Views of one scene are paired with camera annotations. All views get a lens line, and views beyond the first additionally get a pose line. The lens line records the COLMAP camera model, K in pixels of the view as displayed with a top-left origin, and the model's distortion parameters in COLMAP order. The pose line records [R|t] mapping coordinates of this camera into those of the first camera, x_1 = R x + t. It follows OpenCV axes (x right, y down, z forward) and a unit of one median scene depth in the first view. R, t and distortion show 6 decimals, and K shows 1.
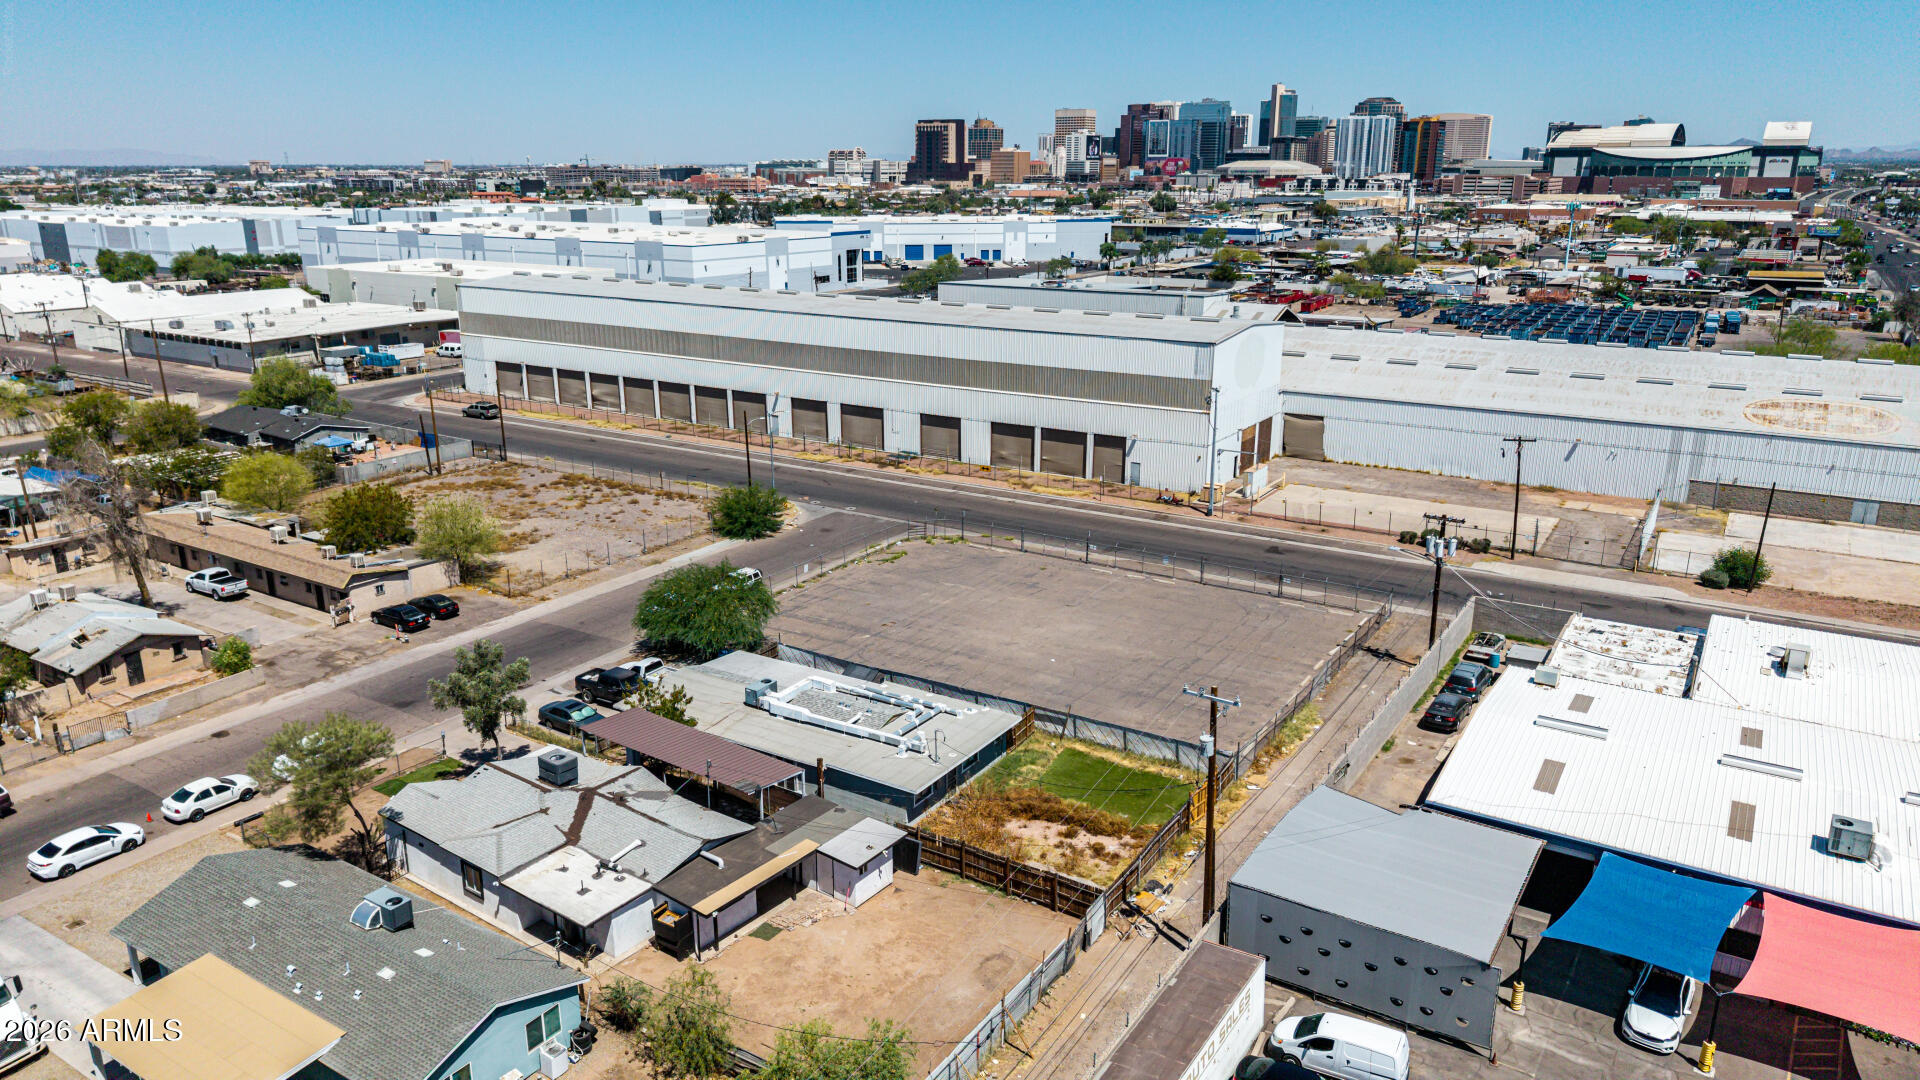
lens RADIAL K [[1276.8, 0, 960.0], [0, 1276.8, 540.0], [0, 0, 1]] dist [0.038926, -0.050032]
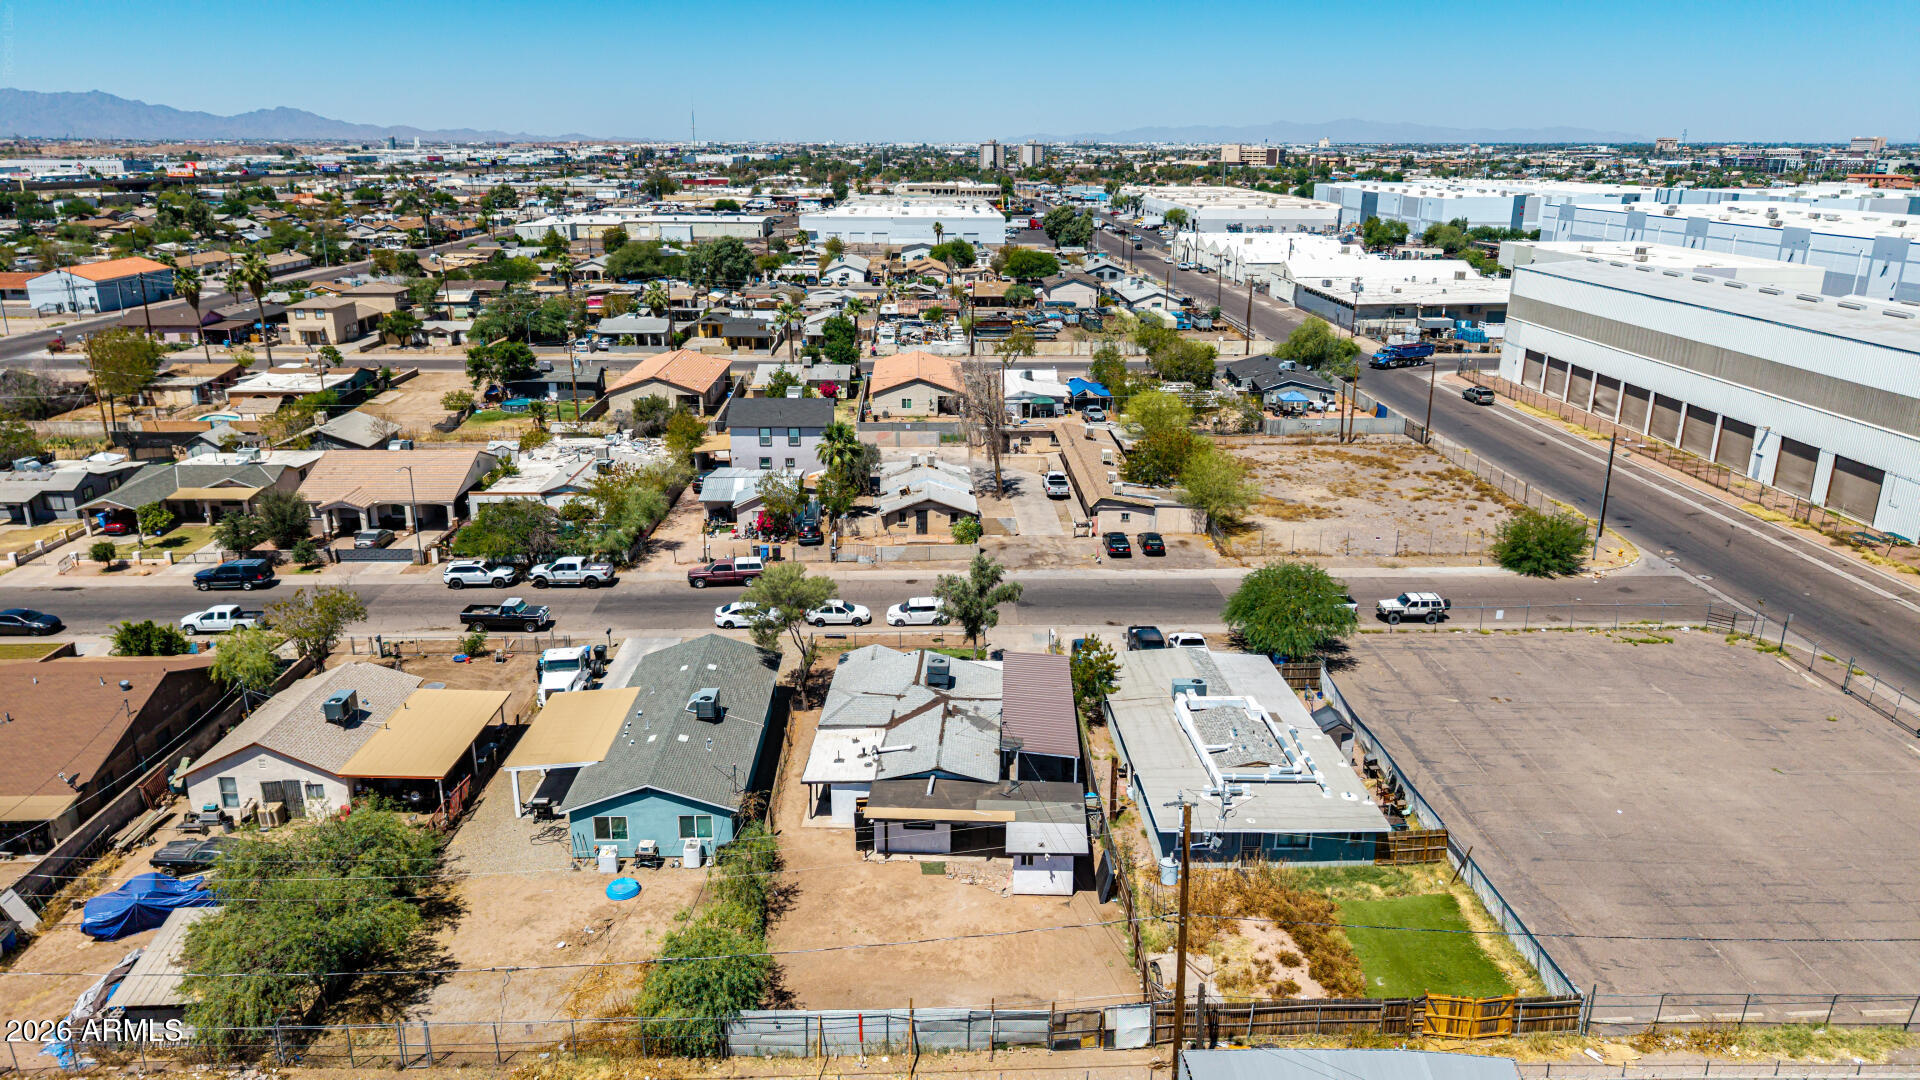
lens RADIAL K [[1276.8, 0, 960.0], [0, 1276.8, 540.0], [0, 0, 1]] dist [0.038926, -0.050032]
pose [[0.561113, 0.249067, -0.789378, 0.281857], [-0.236502, 0.962141, 0.135465, -0.046571], [0.793233, 0.110679, 0.598775, 0.159316]]
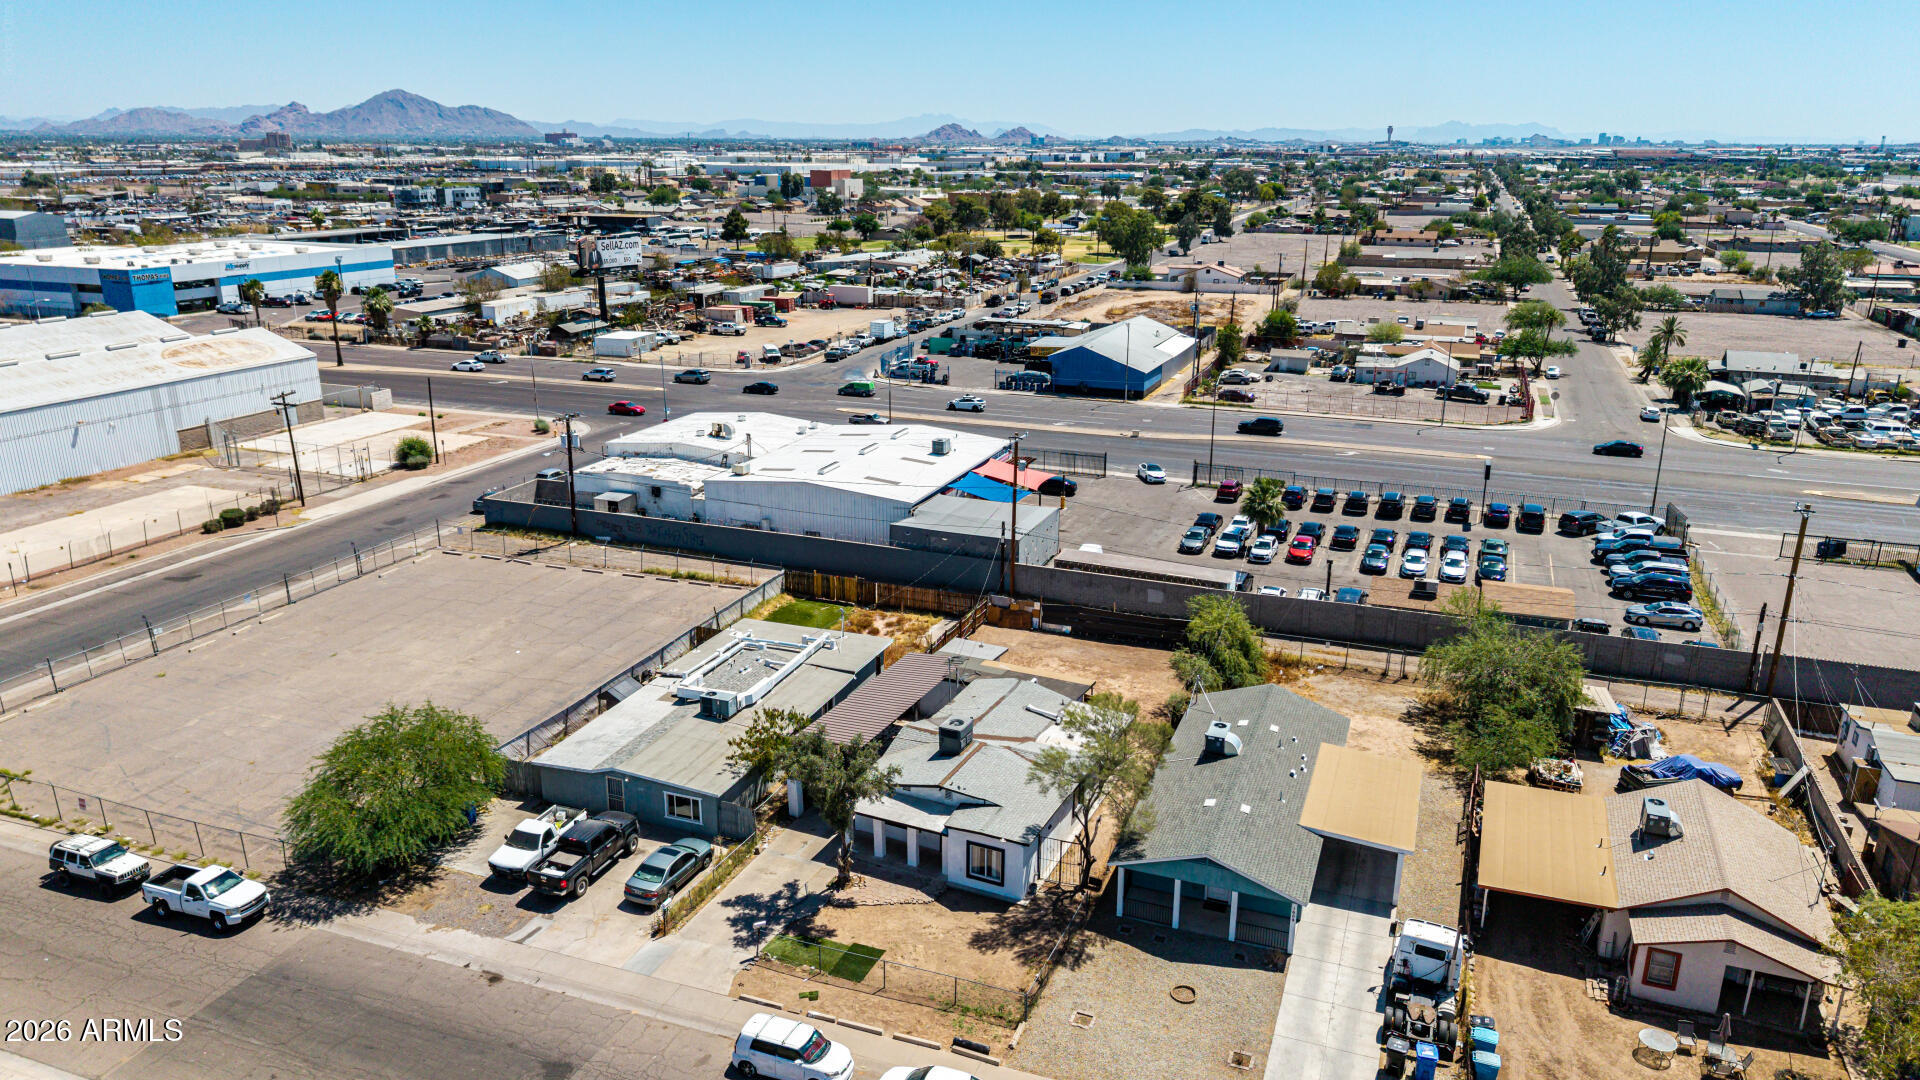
lens RADIAL K [[1295.5, 0, 962.4], [0, 1295.5, 544.2], [0, 0, 1]] dist [0.036921, -0.042582]
pose [[-0.193884, -0.290363, 0.937069, -0.607836], [0.272206, 0.901765, 0.335744, -0.148420], [-0.942504, 0.320171, -0.095799, 0.518668]]
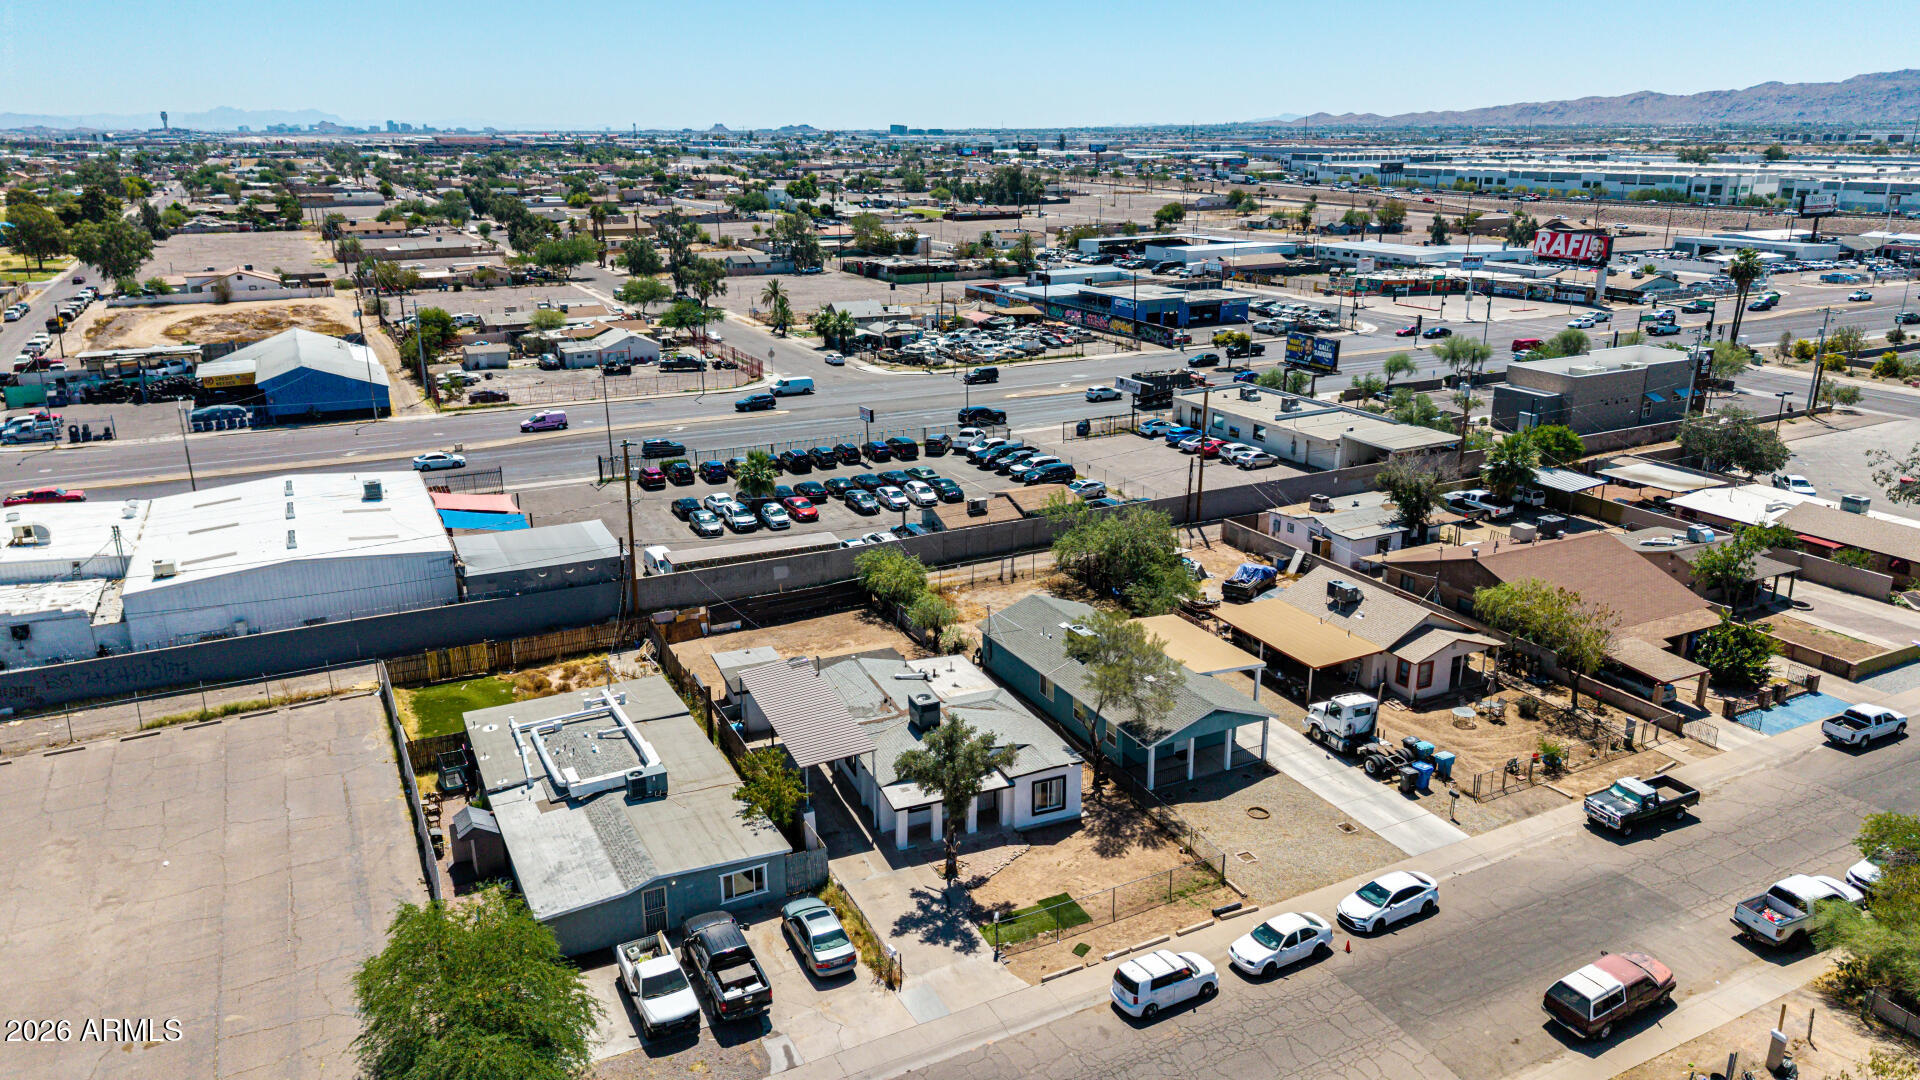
lens RADIAL K [[1295.5, 0, 962.4], [0, 1295.5, 544.2], [0, 0, 1]] dist [0.036921, -0.042582]
pose [[-0.860424, -0.152087, 0.486354, -0.412494], [0.146334, 0.840479, 0.521710, -0.237923], [-0.488115, 0.520062, -0.700913, 0.819222]]
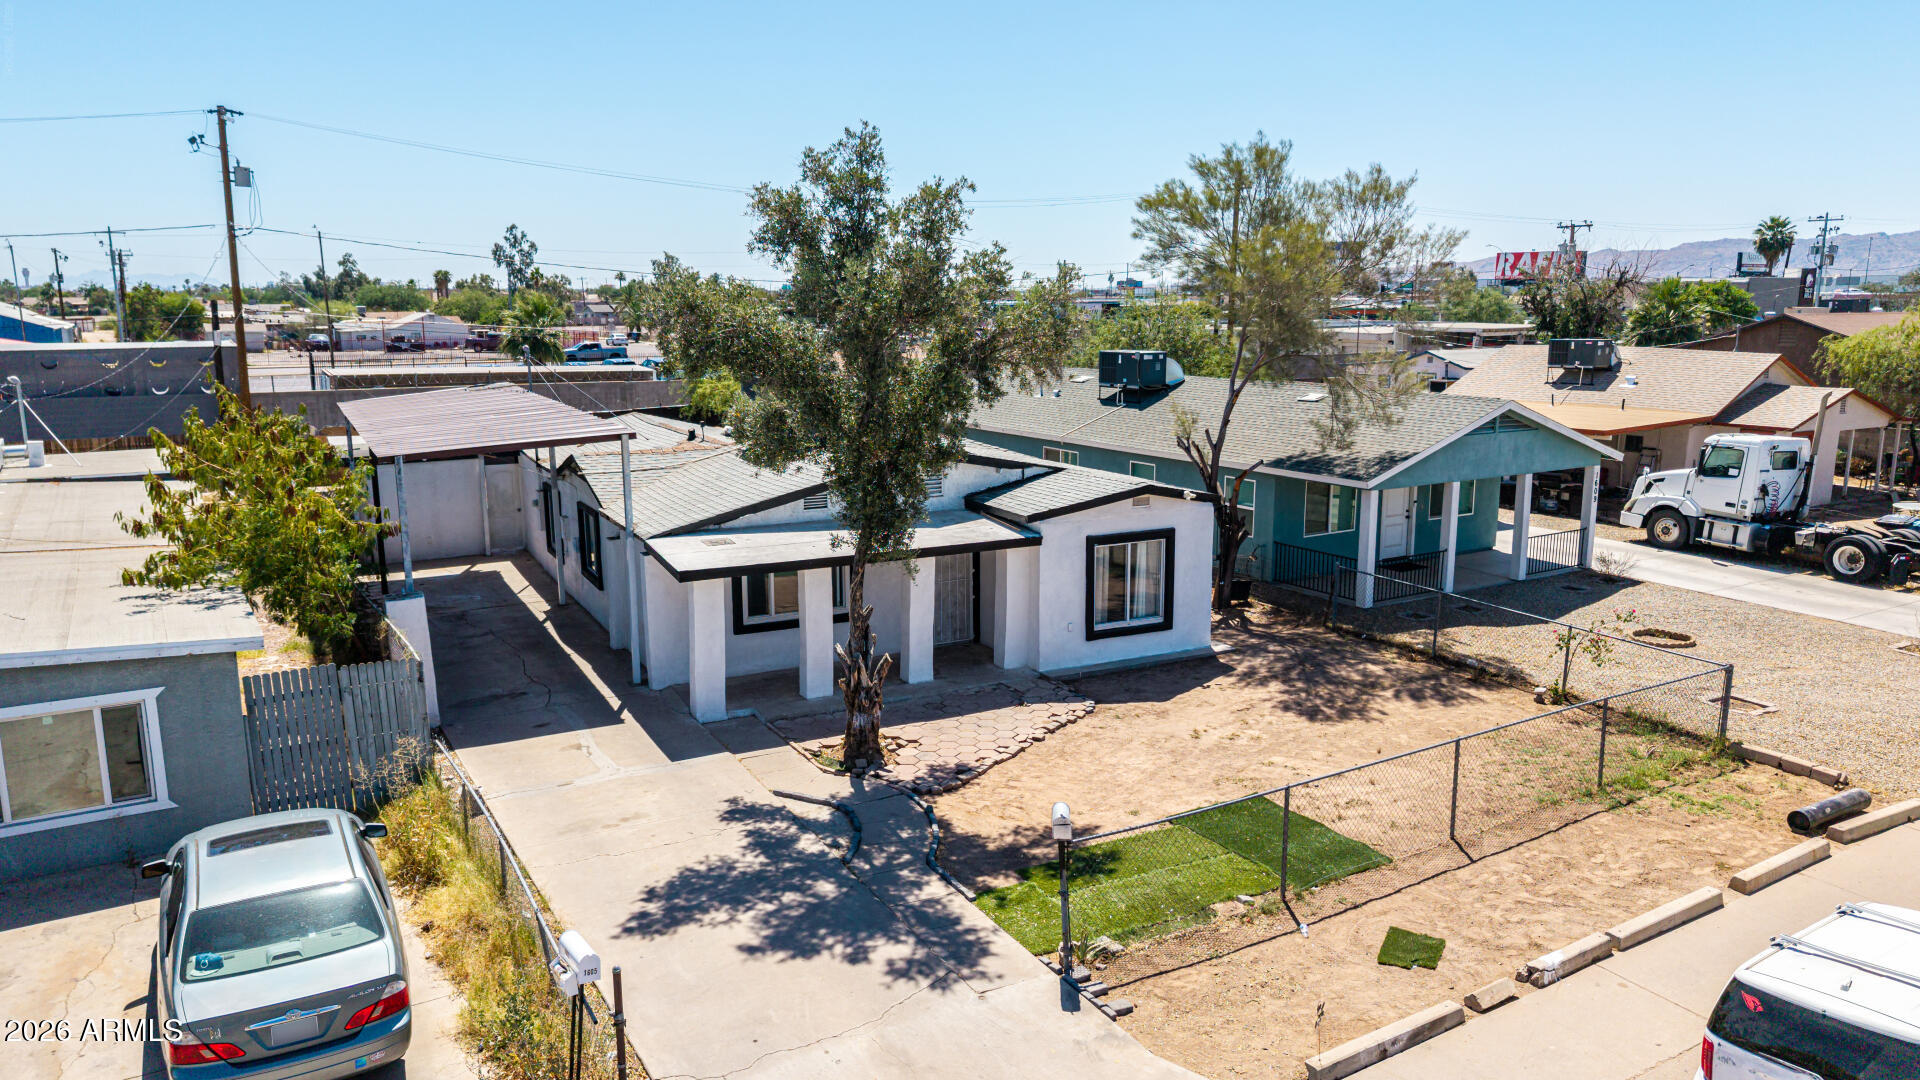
lens RADIAL K [[1314.1, 0, 960.0], [0, 1314.1, 540.0], [0, 0, 1]] dist [0.025223, -0.024078]
pose [[-0.900986, -0.077571, 0.426857, -0.268715], [0.123606, 0.897212, 0.423948, 0.023841], [-0.415867, 0.434733, -0.798787, 0.655109]]
